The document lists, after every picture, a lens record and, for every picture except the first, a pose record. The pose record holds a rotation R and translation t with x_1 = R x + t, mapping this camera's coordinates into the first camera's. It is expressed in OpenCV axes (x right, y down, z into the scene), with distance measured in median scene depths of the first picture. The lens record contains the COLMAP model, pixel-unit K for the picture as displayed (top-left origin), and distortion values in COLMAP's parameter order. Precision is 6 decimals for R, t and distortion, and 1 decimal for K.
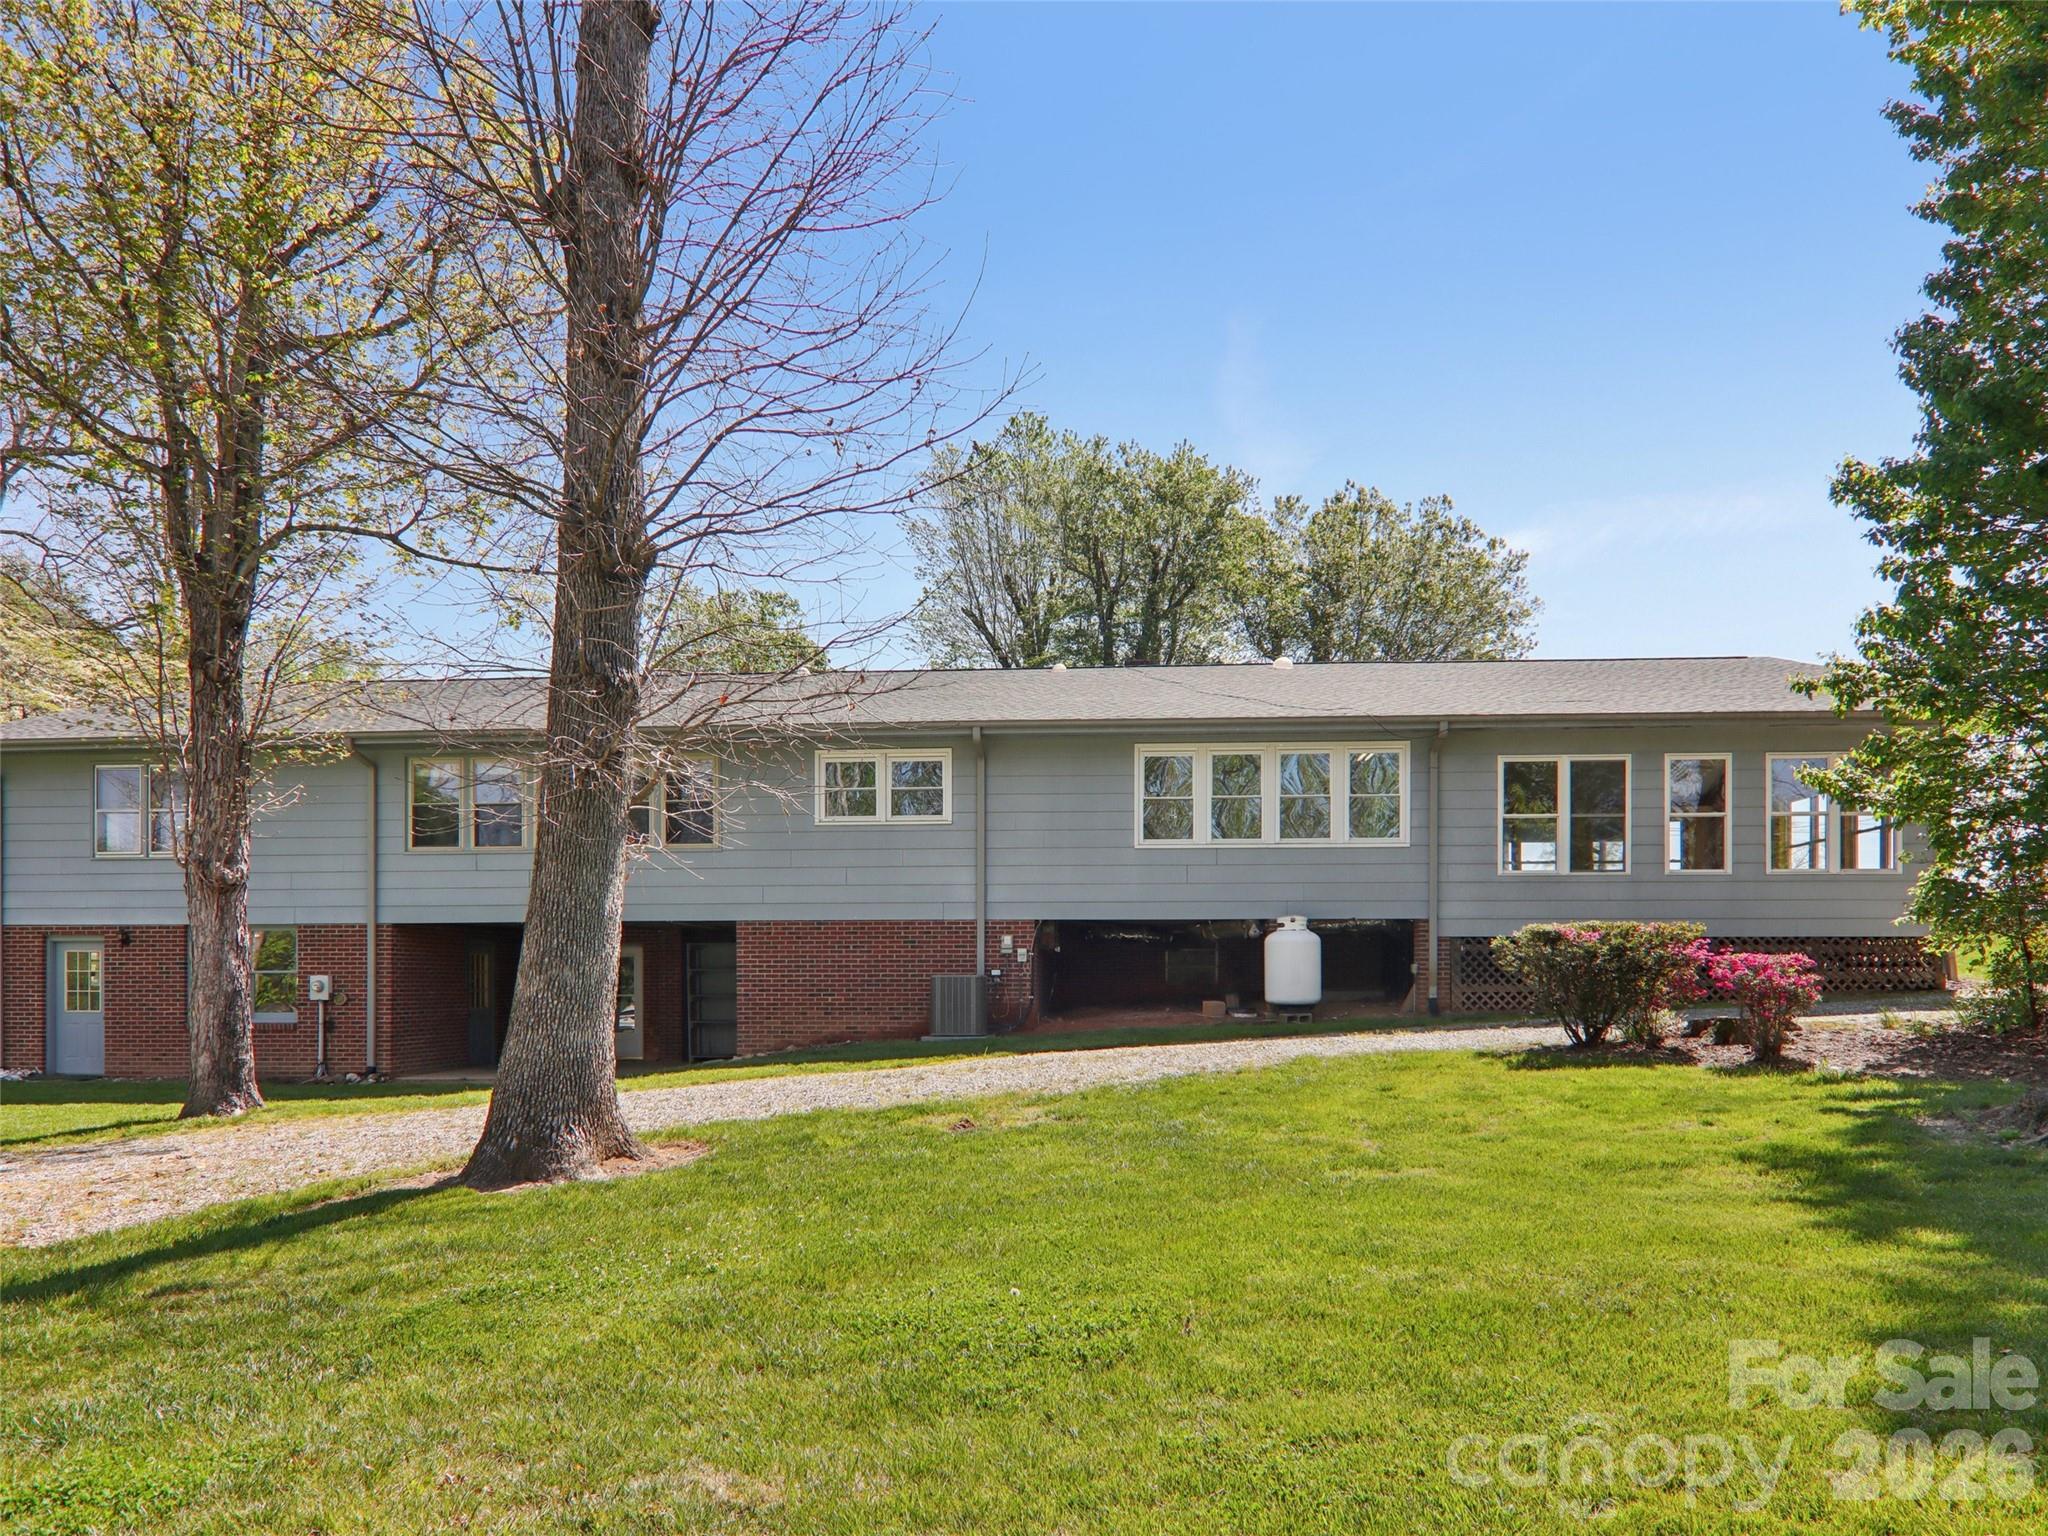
lens RADIAL K [[1384.3, 0, 1027.7], [0, 1384.3, 817.6], [0, 0, 1]] dist [-0.013193, -0.001824]
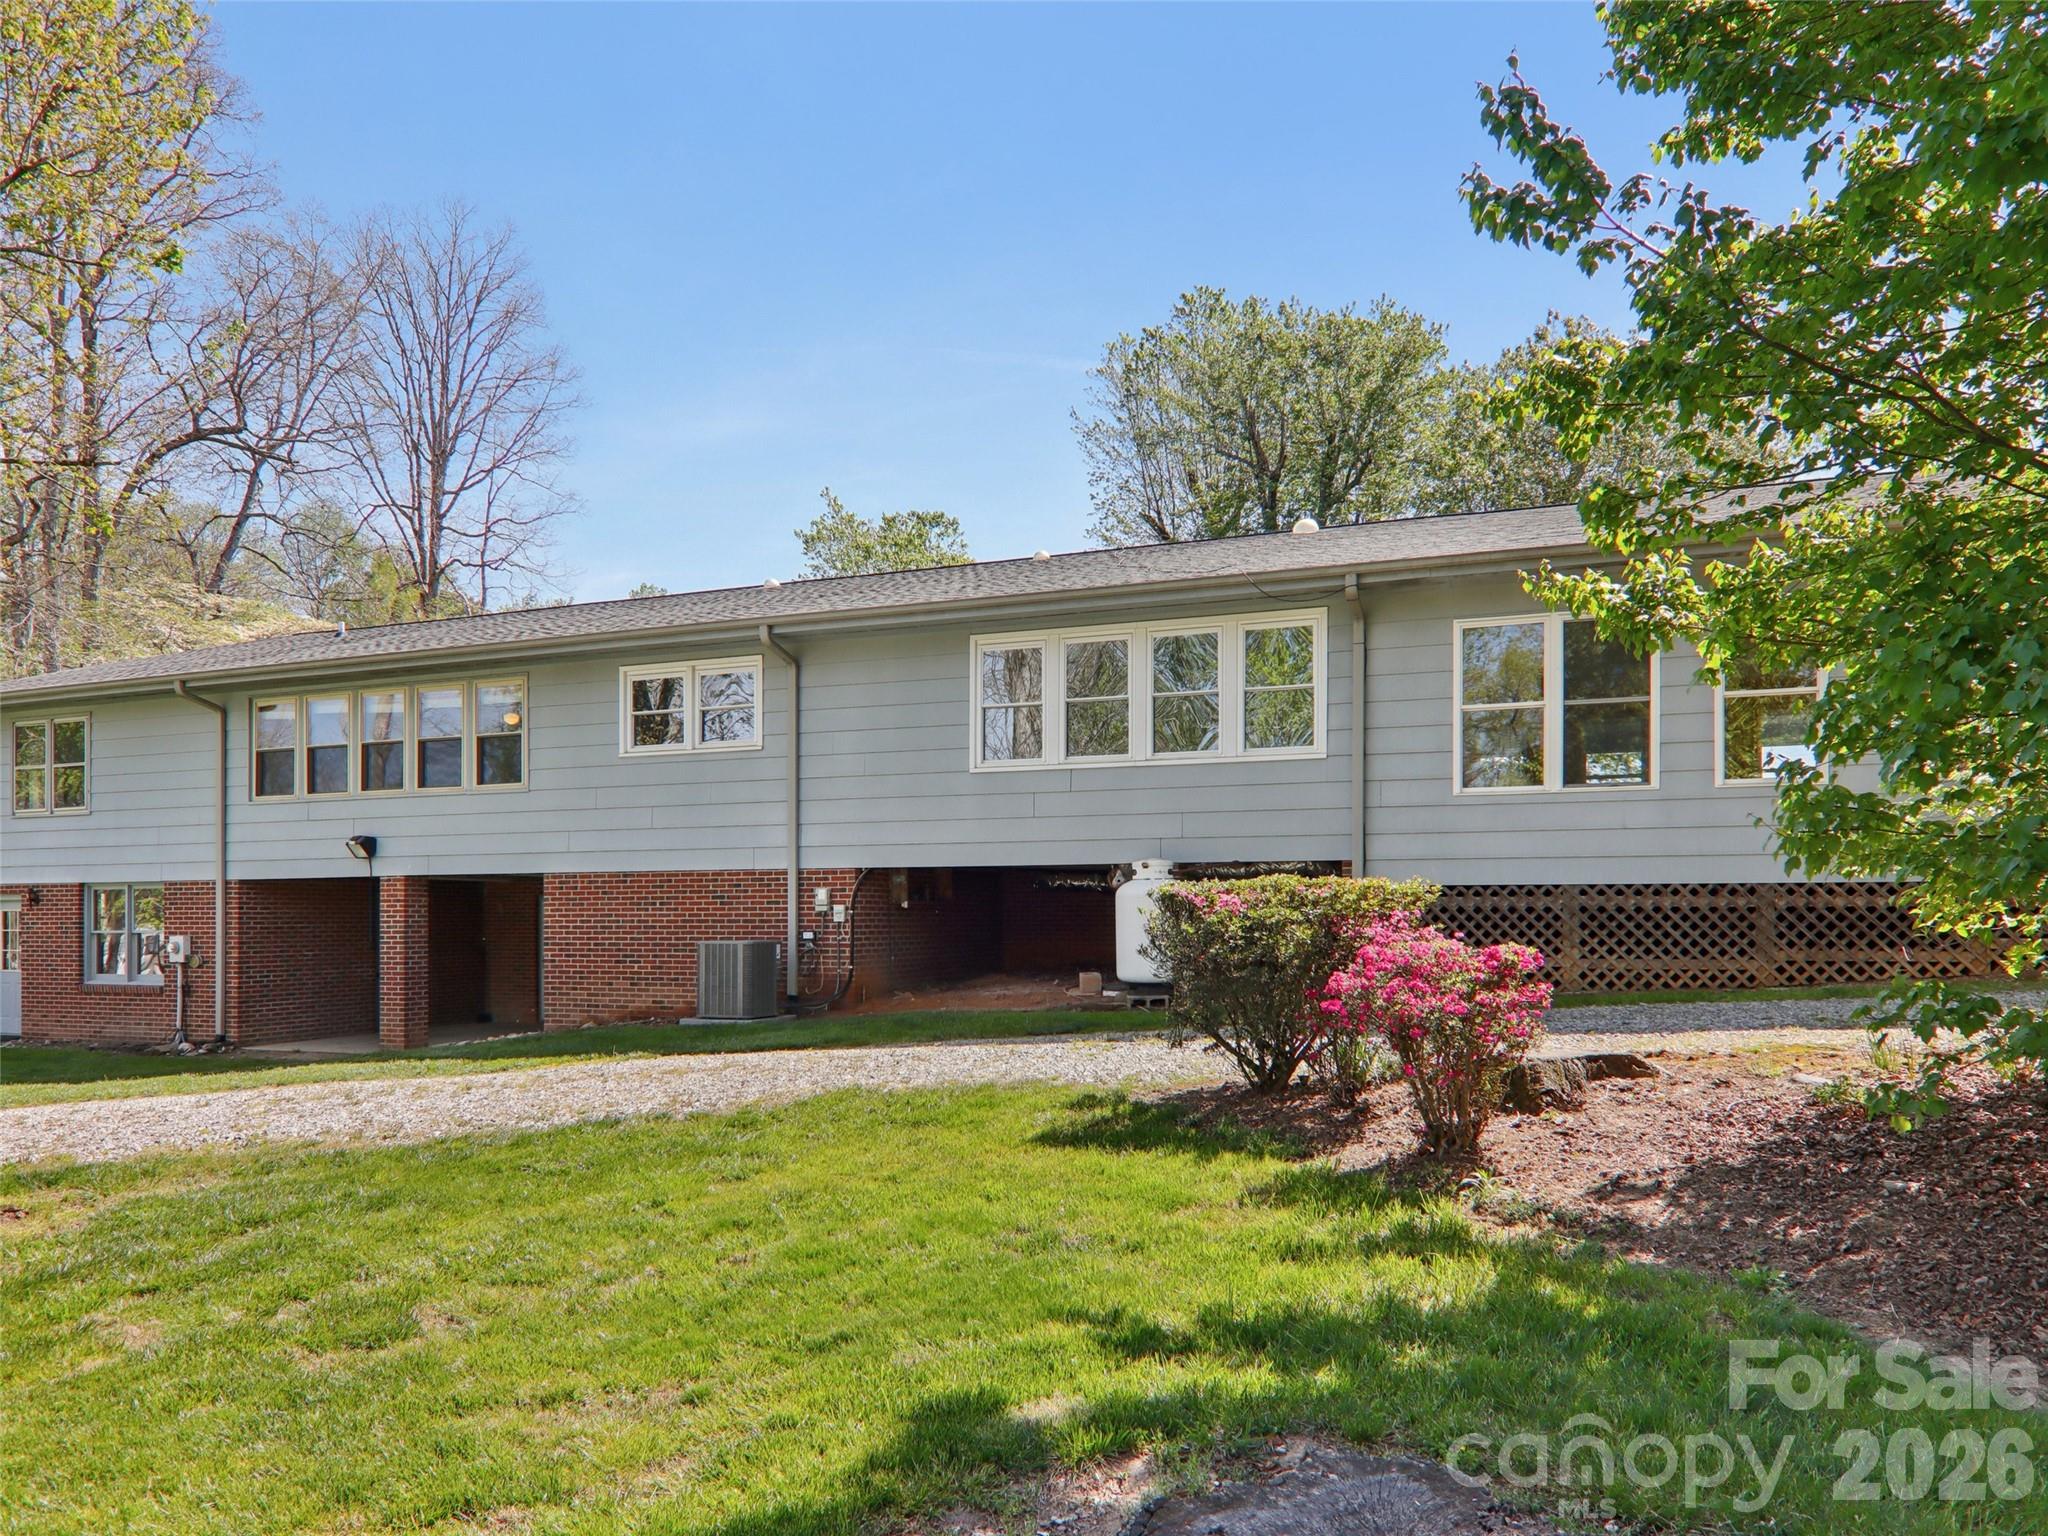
lens RADIAL K [[1380.6, 0, 1024.0], [0, 1380.6, 768.0], [0, 0, 1]] dist [-0.023404, 0.000904]
pose [[0.961106, -0.033209, -0.274175, 0.306208], [0.037132, 0.999269, 0.009132, 0.013504], [0.273671, -0.018958, 0.961637, 0.273049]]
